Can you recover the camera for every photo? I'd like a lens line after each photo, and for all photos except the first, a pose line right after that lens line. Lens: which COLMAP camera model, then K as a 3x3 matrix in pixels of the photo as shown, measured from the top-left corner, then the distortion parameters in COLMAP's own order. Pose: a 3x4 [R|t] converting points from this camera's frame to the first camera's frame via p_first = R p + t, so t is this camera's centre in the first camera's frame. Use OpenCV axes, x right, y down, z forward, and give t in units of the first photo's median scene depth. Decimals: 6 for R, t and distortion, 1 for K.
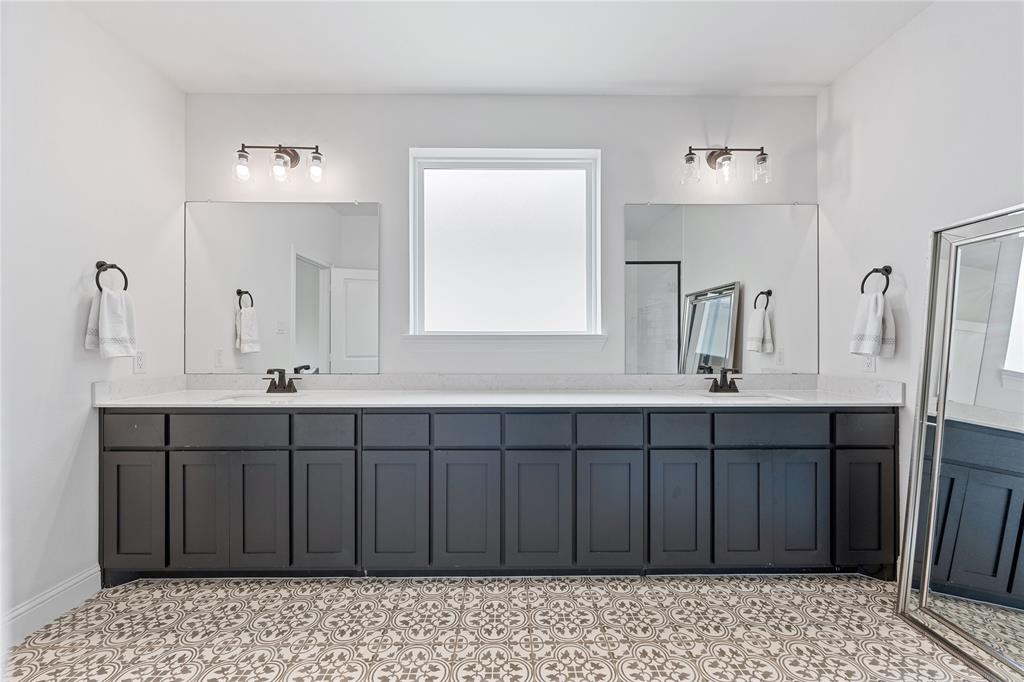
lens RADIAL K [[411.2, 0, 521.0], [0, 411.2, 343.2], [0, 0, 1]] dist [0.000773, 0.000006]
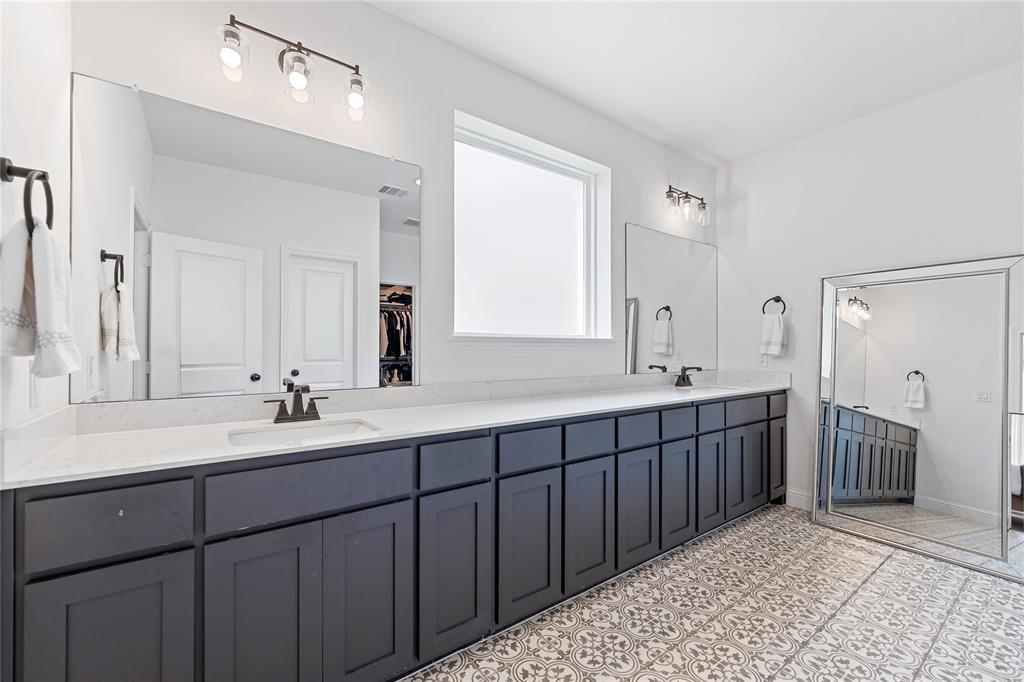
lens RADIAL K [[411.2, 0, 513.8], [0, 411.2, 345.8], [0, 0, 1]] dist [0.000773, 0.000006]
pose [[0.825081, 0.003756, 0.565002, -0.669043], [-0.003283, 0.999993, -0.001854, 0.000339], [-0.565005, -0.000326, 0.825087, 0.264648]]
